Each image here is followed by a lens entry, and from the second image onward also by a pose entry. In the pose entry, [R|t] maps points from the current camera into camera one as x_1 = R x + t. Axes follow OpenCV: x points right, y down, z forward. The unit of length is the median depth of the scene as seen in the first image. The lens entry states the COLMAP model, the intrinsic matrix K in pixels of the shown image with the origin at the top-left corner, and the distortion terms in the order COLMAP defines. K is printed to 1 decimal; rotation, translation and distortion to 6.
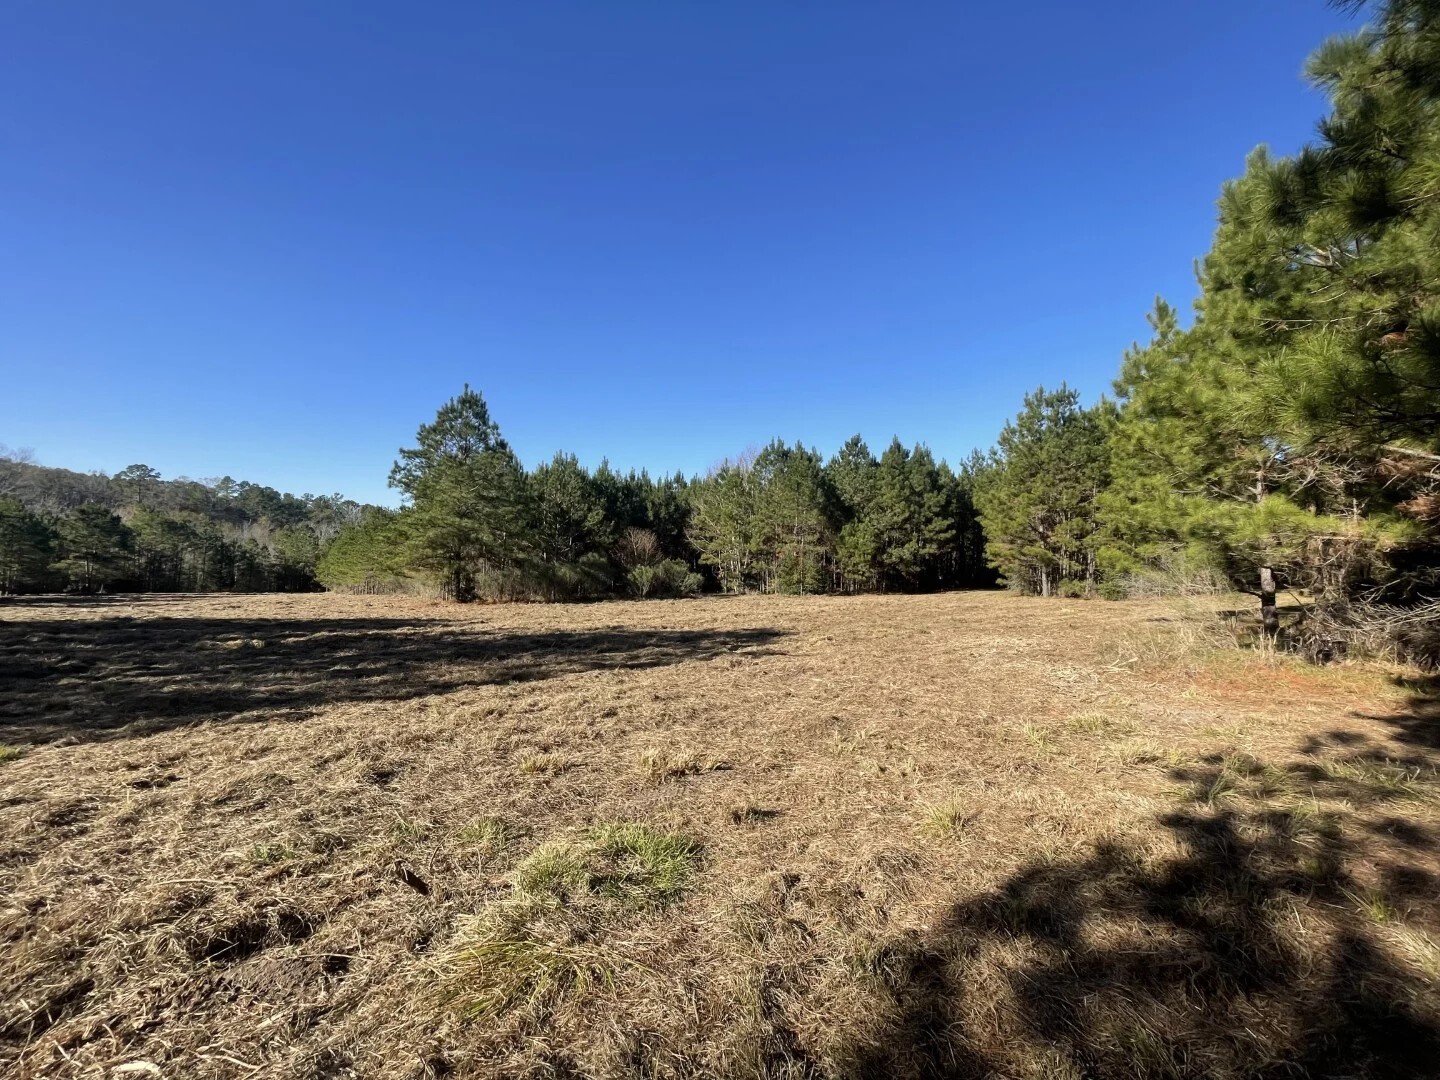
lens RADIAL K [[579.0, 0, 719.1], [0, 579.0, 534.9], [0, 0, 1]] dist [-0.000687, -0.001013]
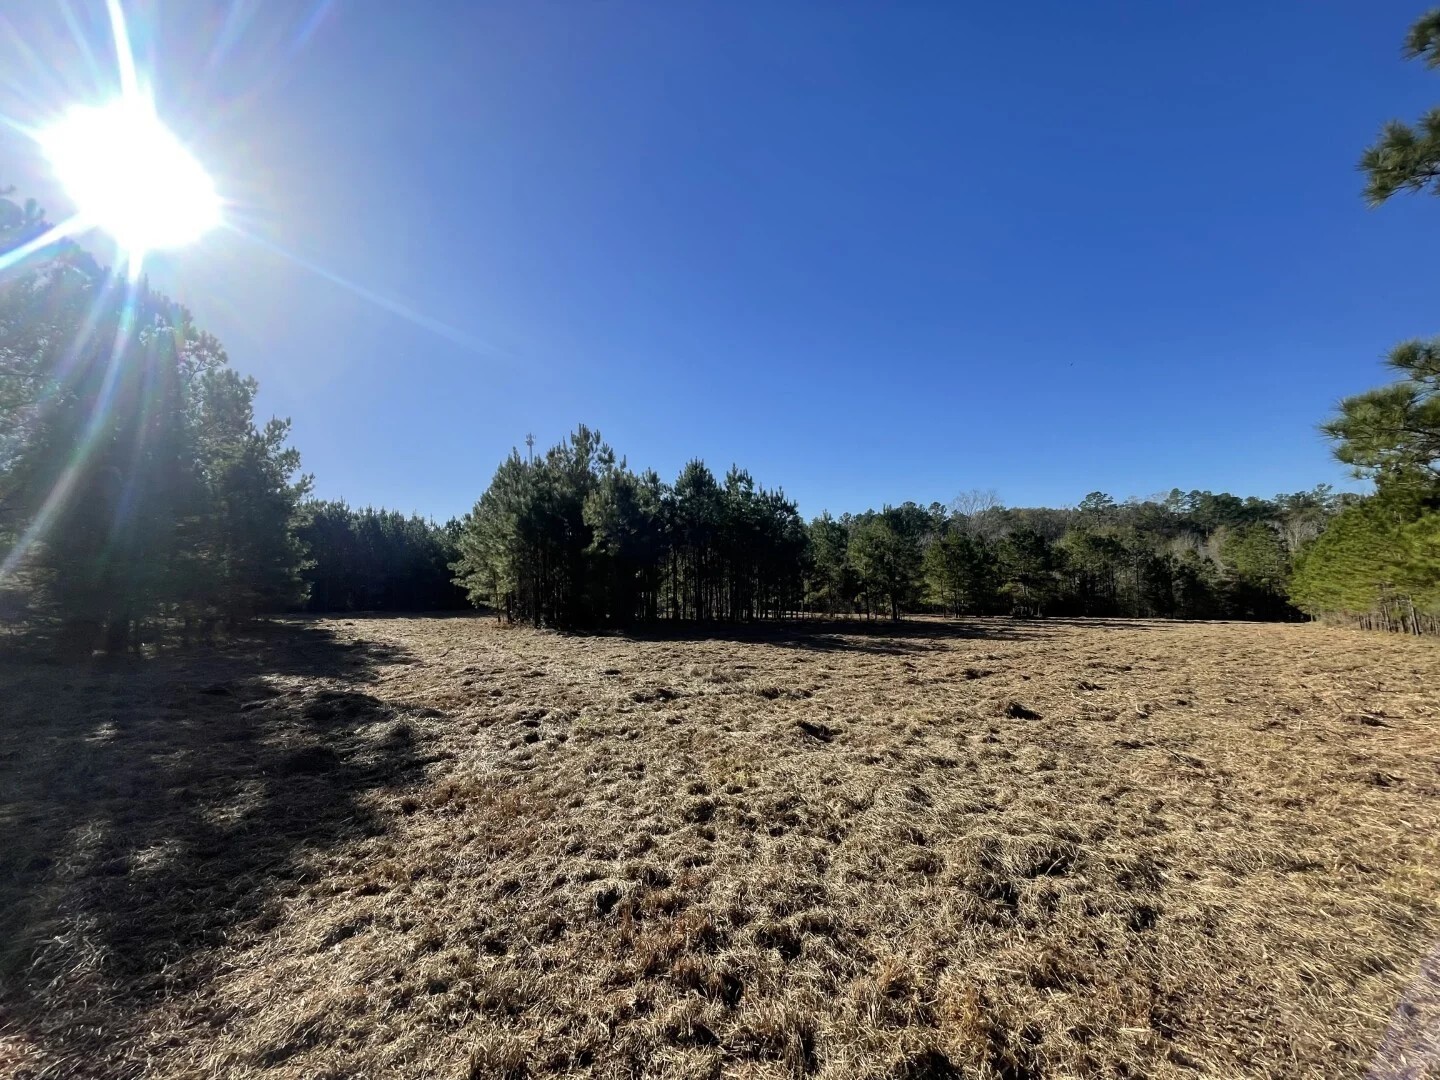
lens RADIAL K [[579.0, 0, 723.7], [0, 579.0, 535.0], [0, 0, 1]] dist [-0.000687, -0.001013]
pose [[0.164518, -0.111400, -0.980063, -1.081724], [0.076178, 0.992069, -0.099977, 0.127492], [0.983428, -0.058211, 0.171700, 1.881579]]
